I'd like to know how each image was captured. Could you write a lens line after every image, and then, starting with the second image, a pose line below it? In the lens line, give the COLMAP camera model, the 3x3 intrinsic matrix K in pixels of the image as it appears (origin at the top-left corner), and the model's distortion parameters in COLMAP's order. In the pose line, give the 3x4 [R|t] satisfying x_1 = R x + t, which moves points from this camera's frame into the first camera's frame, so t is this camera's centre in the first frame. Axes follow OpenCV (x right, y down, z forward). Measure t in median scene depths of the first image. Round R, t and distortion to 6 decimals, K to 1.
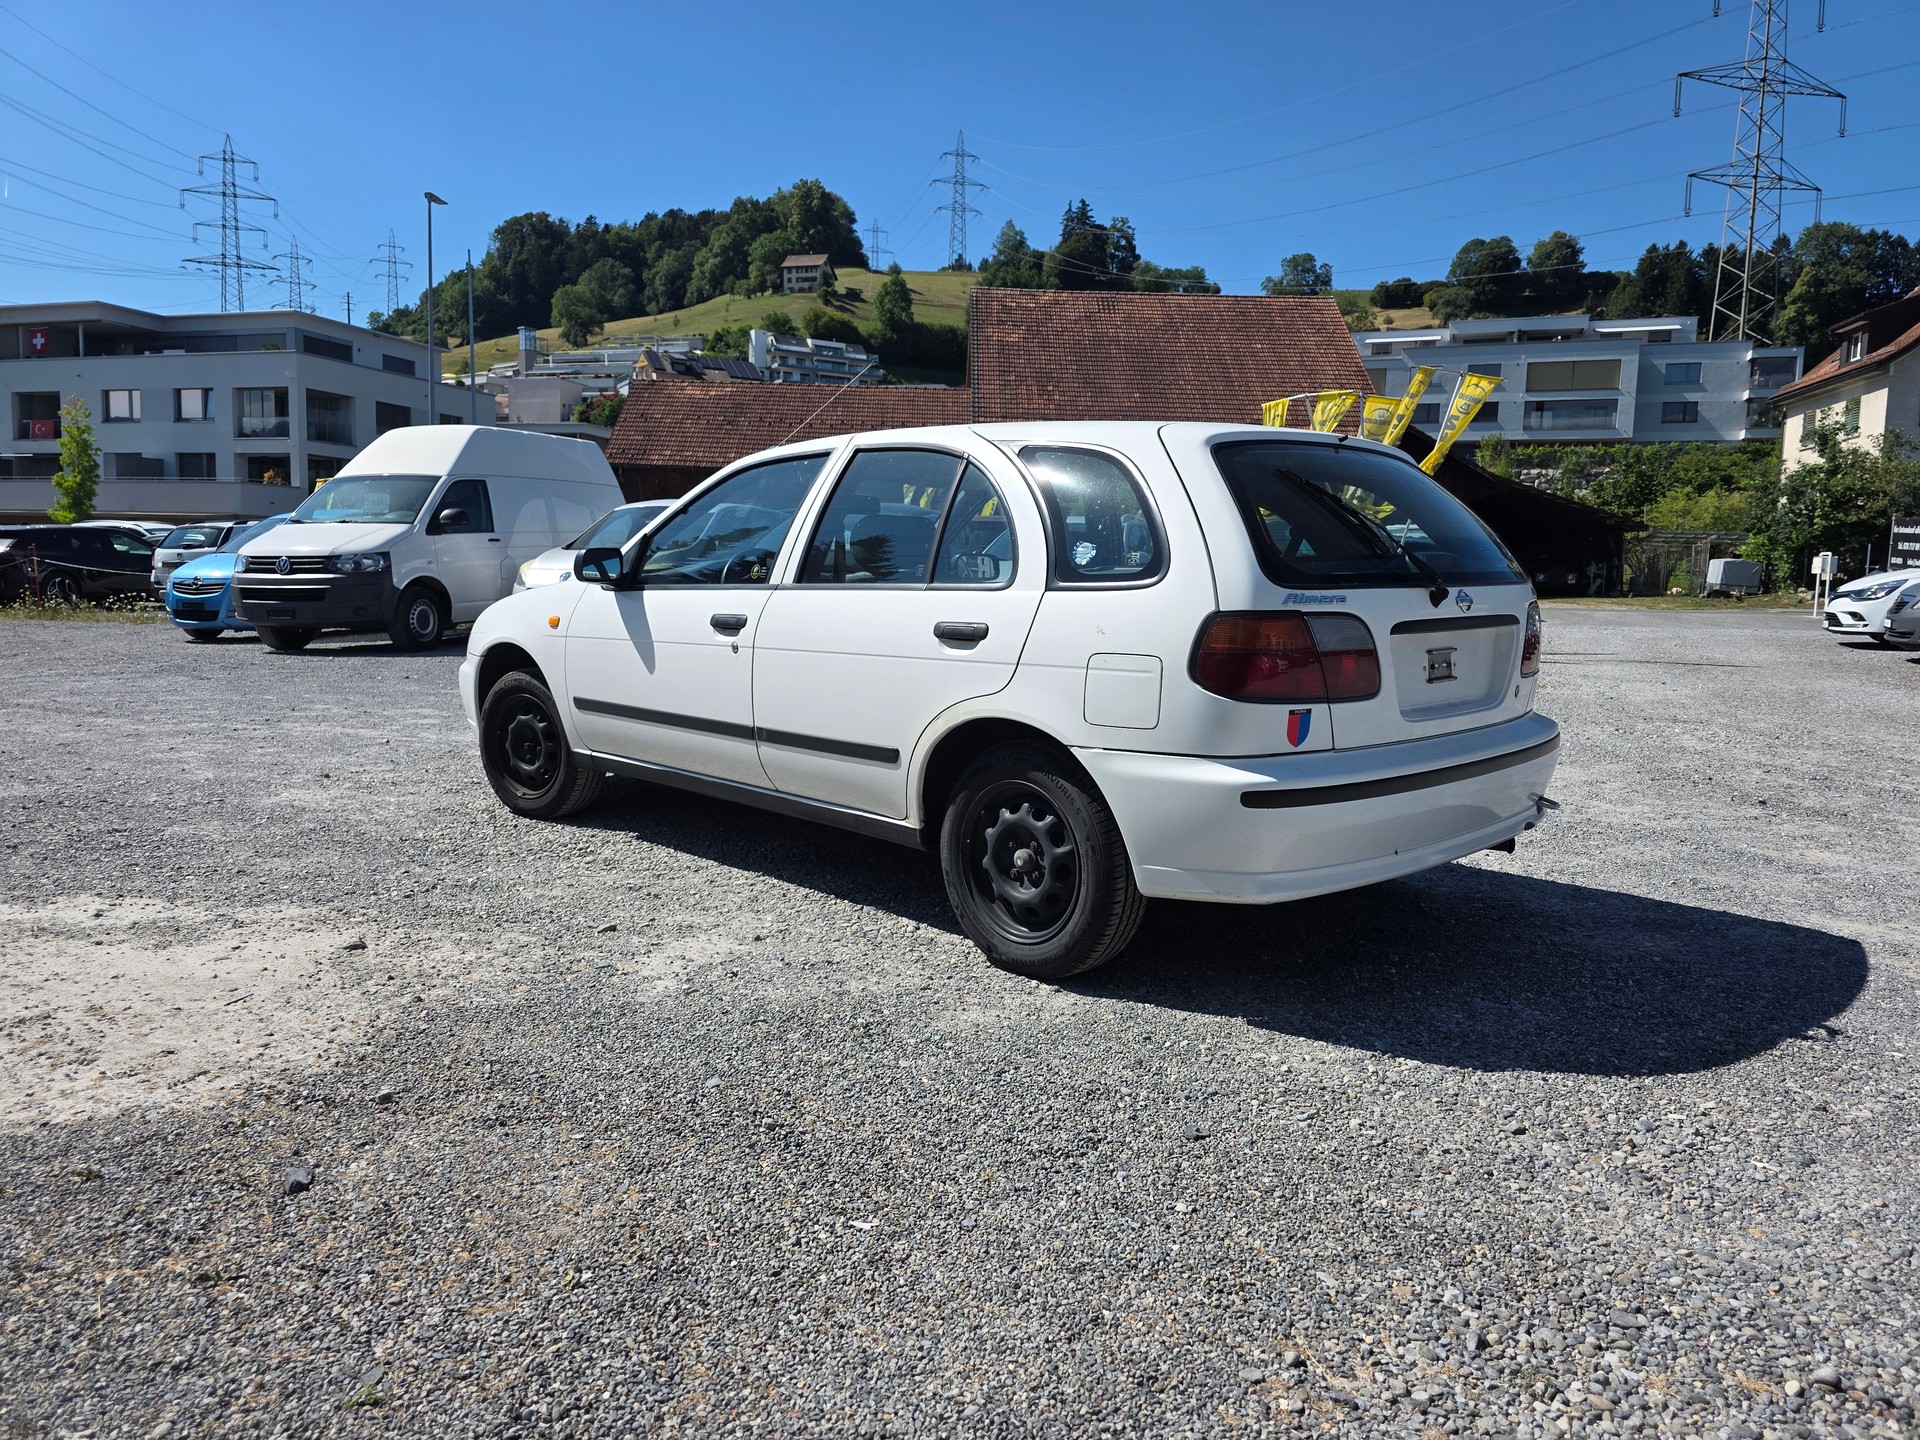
lens RADIAL K [[1290.7, 0, 950.9], [0, 1290.7, 696.8], [0, 0, 1]] dist [0.068195, -0.066760]
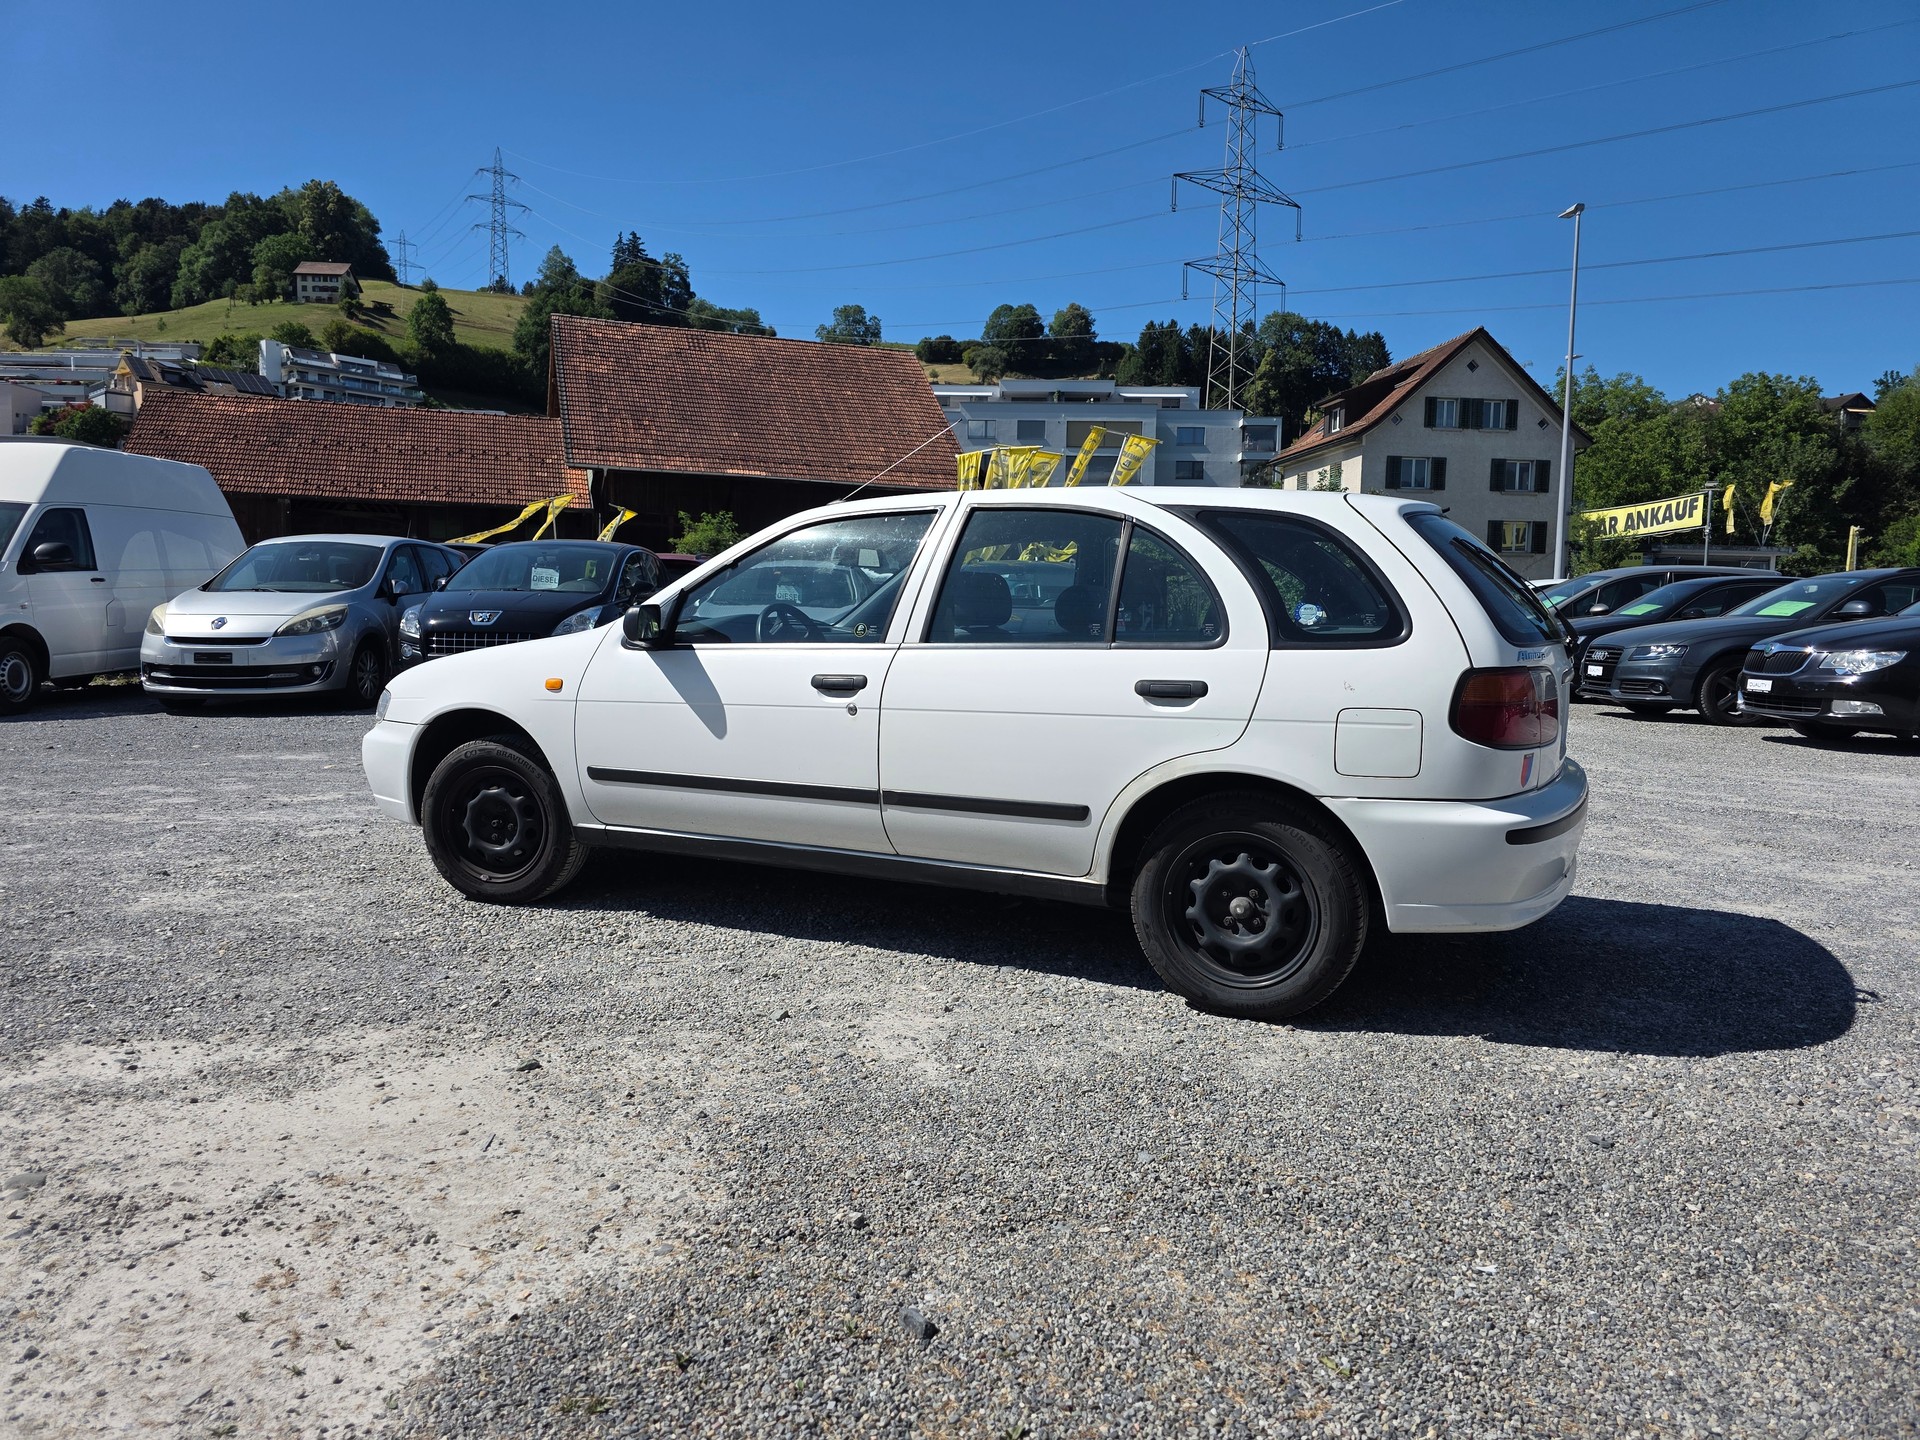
lens RADIAL K [[1290.7, 0, 950.9], [0, 1290.7, 696.8], [0, 0, 1]] dist [0.068195, -0.066760]
pose [[0.945286, -0.026088, 0.325198, -0.122725], [0.035200, 0.999134, -0.022170, -0.007055], [-0.324339, 0.032404, 0.945386, 0.019849]]
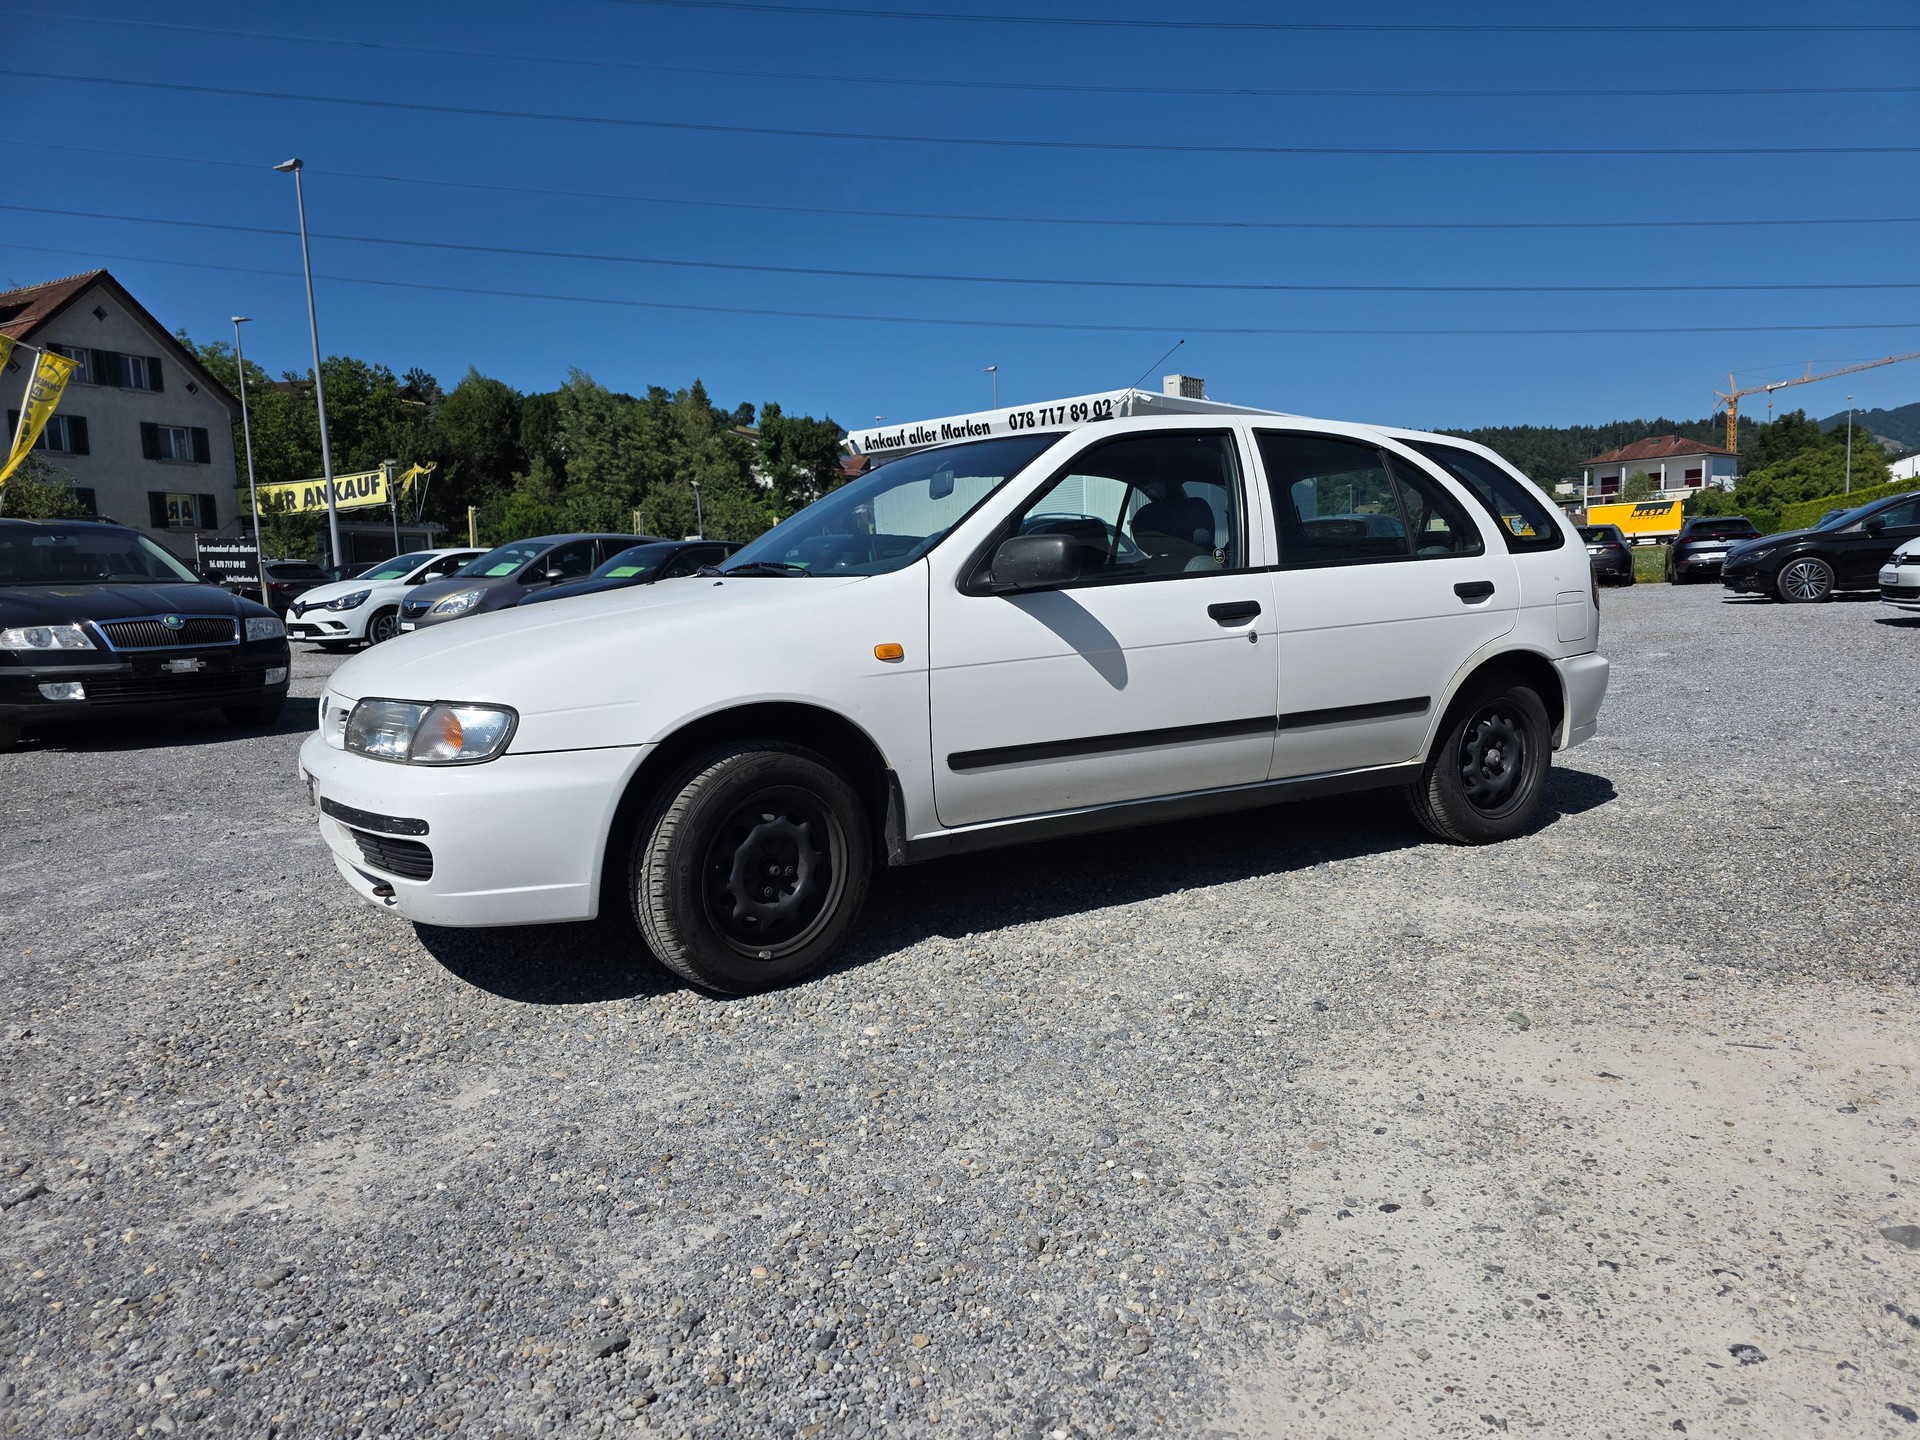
lens RADIAL K [[1287.6, 0, 972.3], [0, 1287.6, 739.5], [0, 0, 1]] dist [0.074464, -0.076952]
pose [[0.223244, -0.147364, 0.963559, -0.335378], [0.135718, 0.983577, 0.118982, -0.031072], [-0.965268, 0.104210, 0.239578, 0.293230]]
